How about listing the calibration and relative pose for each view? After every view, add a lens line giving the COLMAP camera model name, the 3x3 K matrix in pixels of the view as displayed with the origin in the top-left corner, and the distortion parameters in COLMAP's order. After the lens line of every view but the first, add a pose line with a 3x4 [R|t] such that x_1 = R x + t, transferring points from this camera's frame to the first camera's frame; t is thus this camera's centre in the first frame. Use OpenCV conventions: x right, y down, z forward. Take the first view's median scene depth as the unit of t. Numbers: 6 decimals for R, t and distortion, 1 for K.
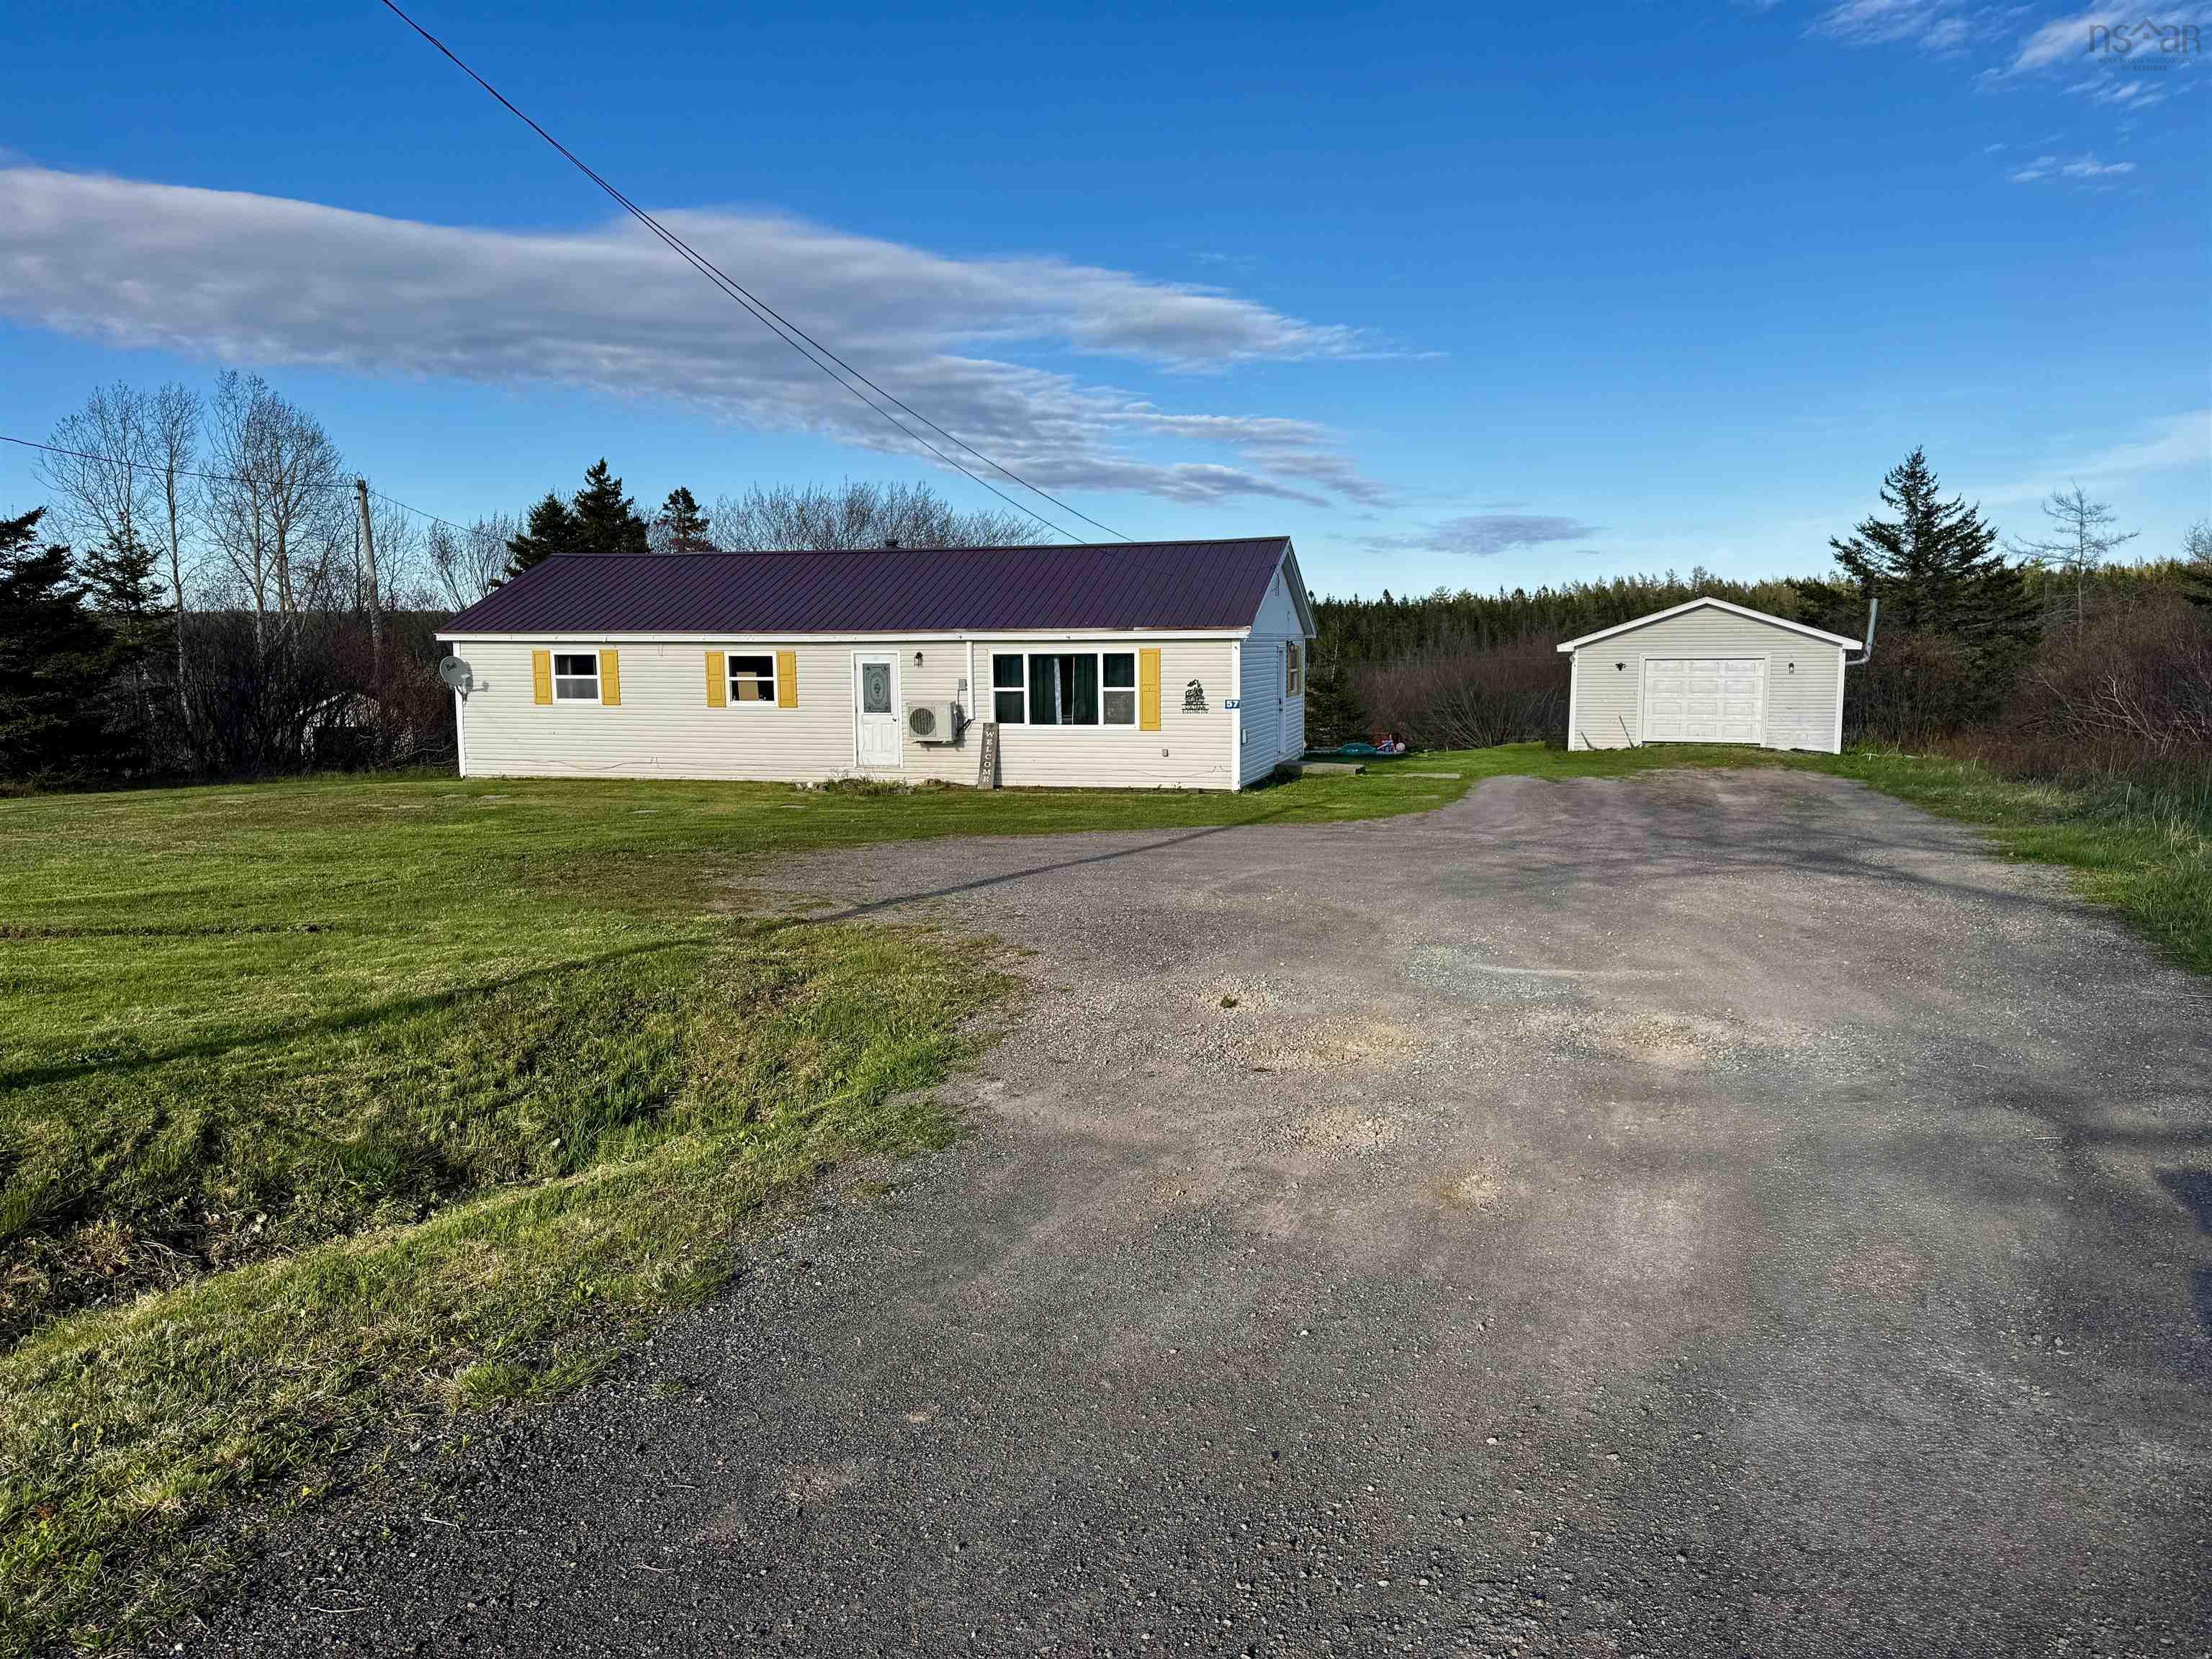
lens RADIAL K [[1551.7, 0, 1126.6], [0, 1551.7, 839.7], [0, 0, 1]] dist [0.074768, -0.087150]
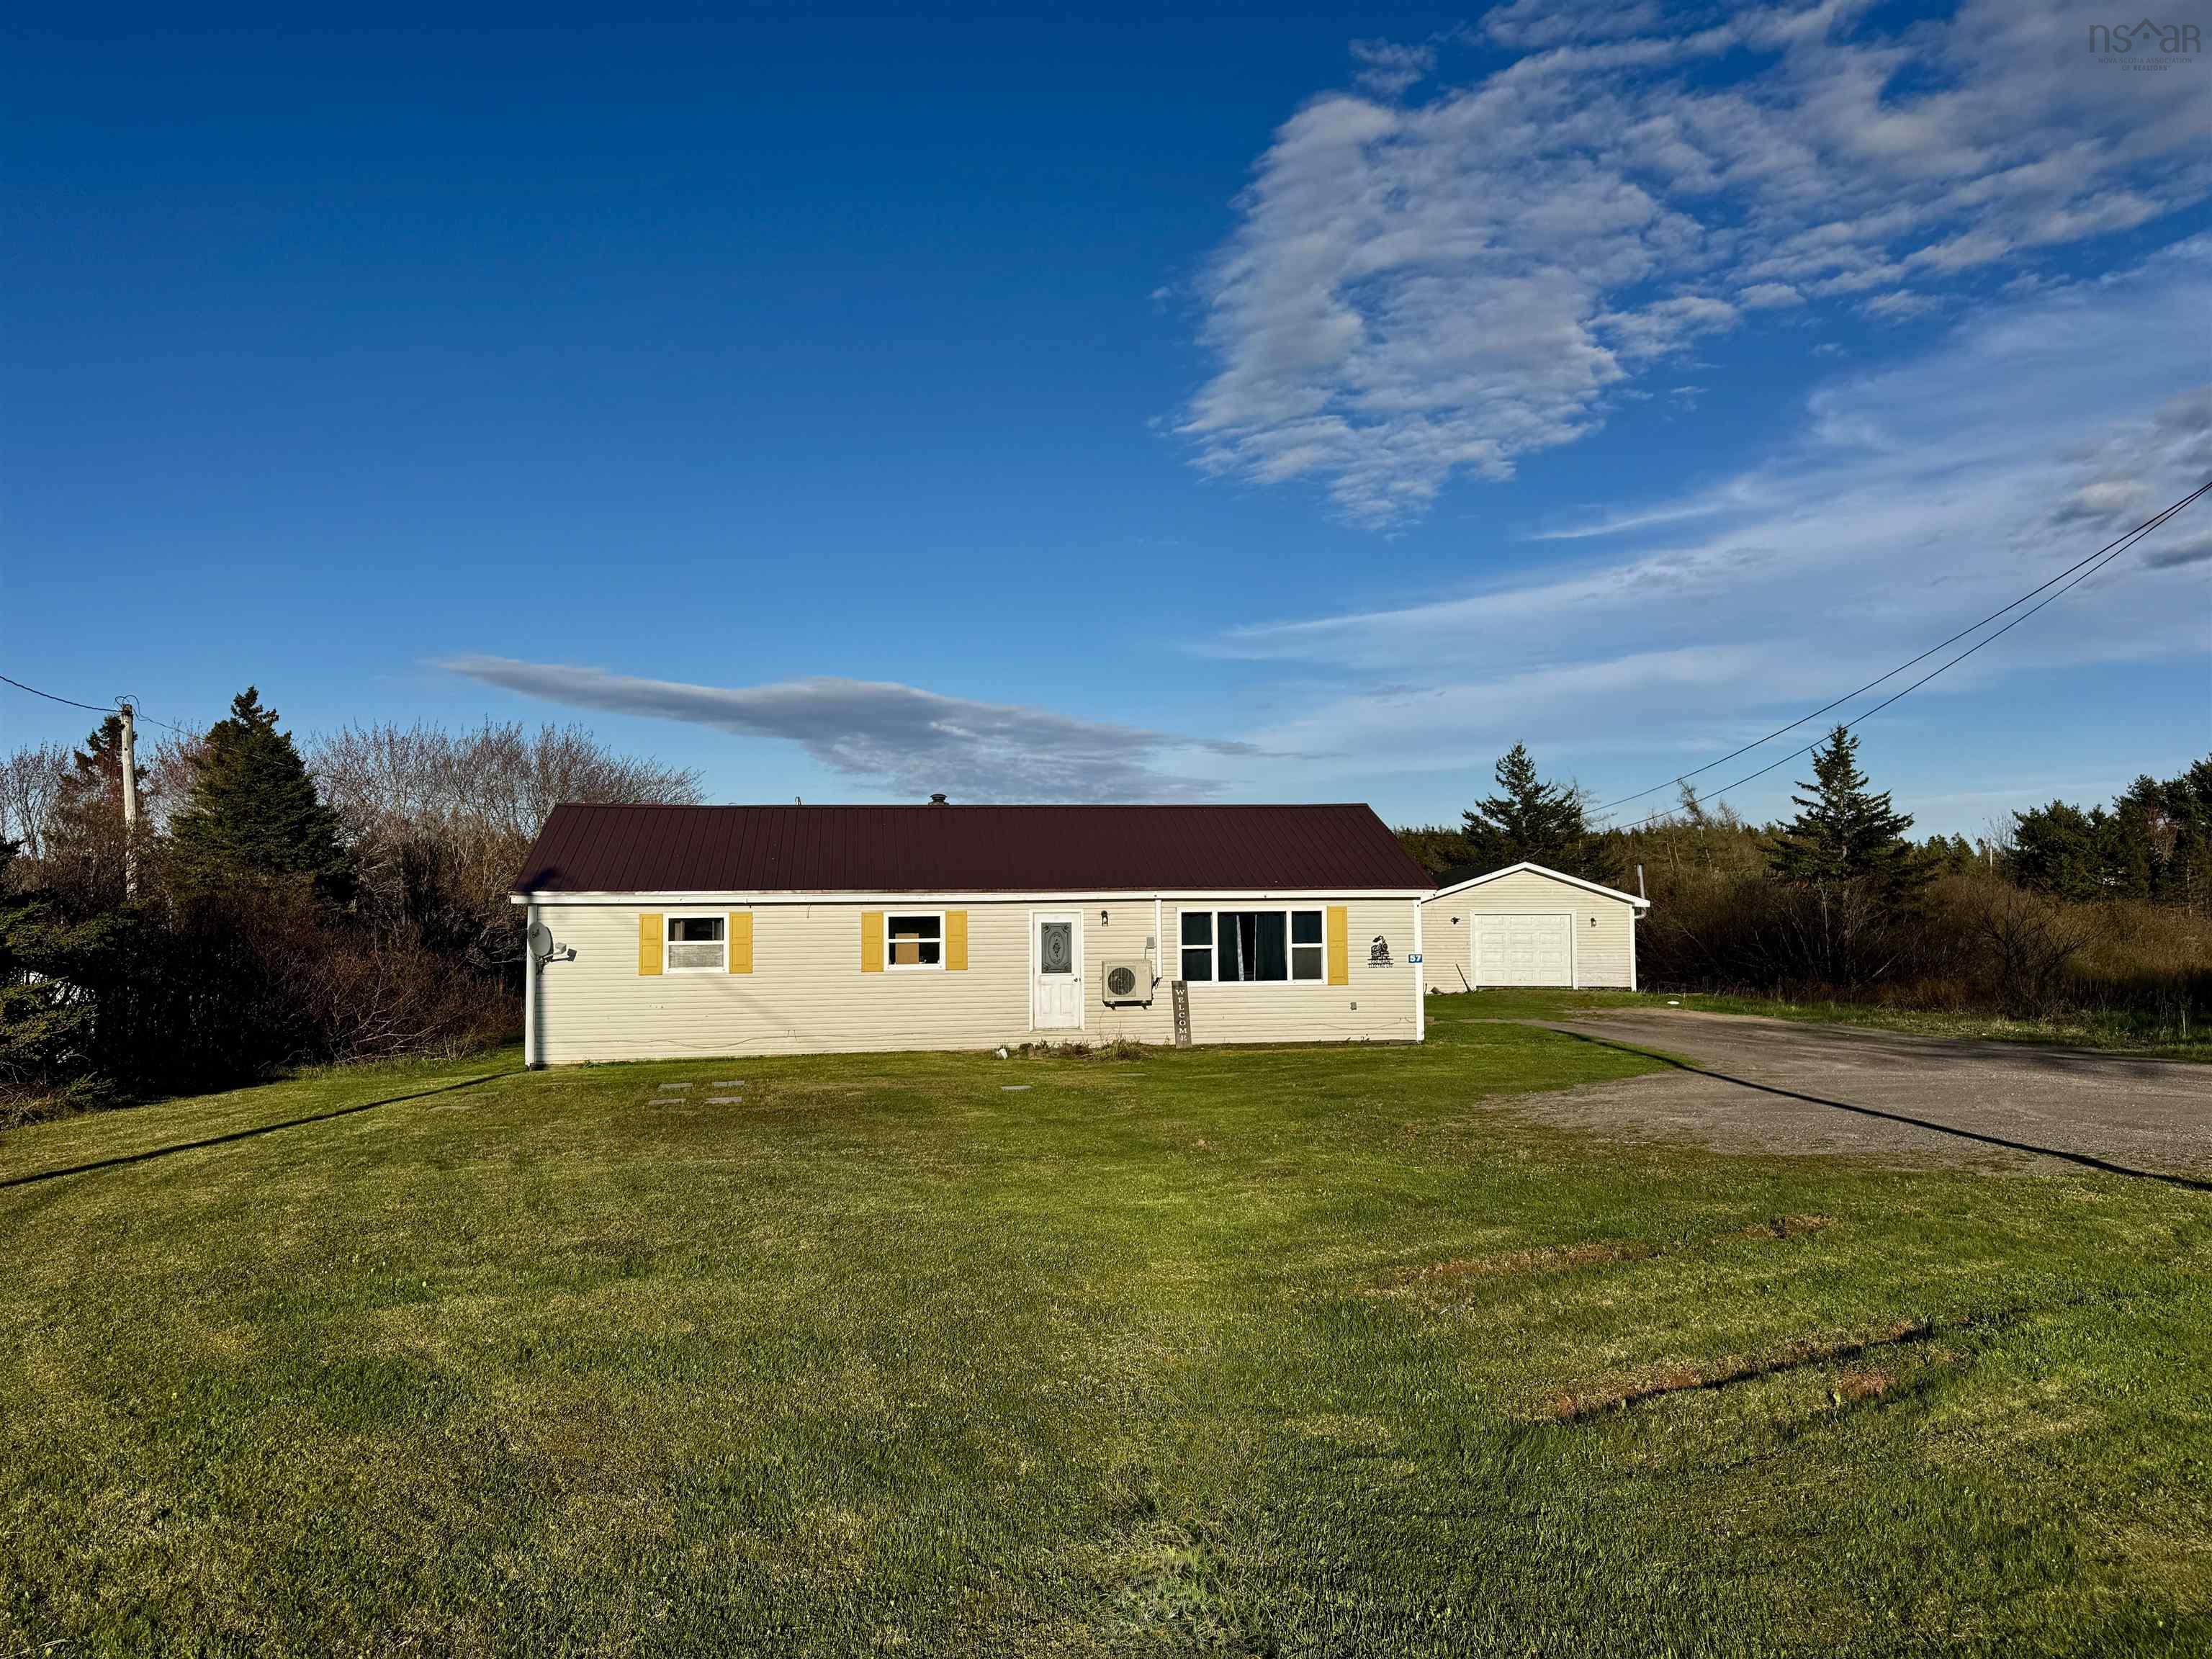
lens RADIAL K [[1551.7, 0, 1124.2], [0, 1551.7, 832.0], [0, 0, 1]] dist [0.074768, -0.087150]
pose [[0.909333, 0.016514, 0.415740, -0.525805], [0.052519, 0.986664, -0.154066, -0.017755], [-0.412740, 0.161932, 0.896339, 0.106743]]
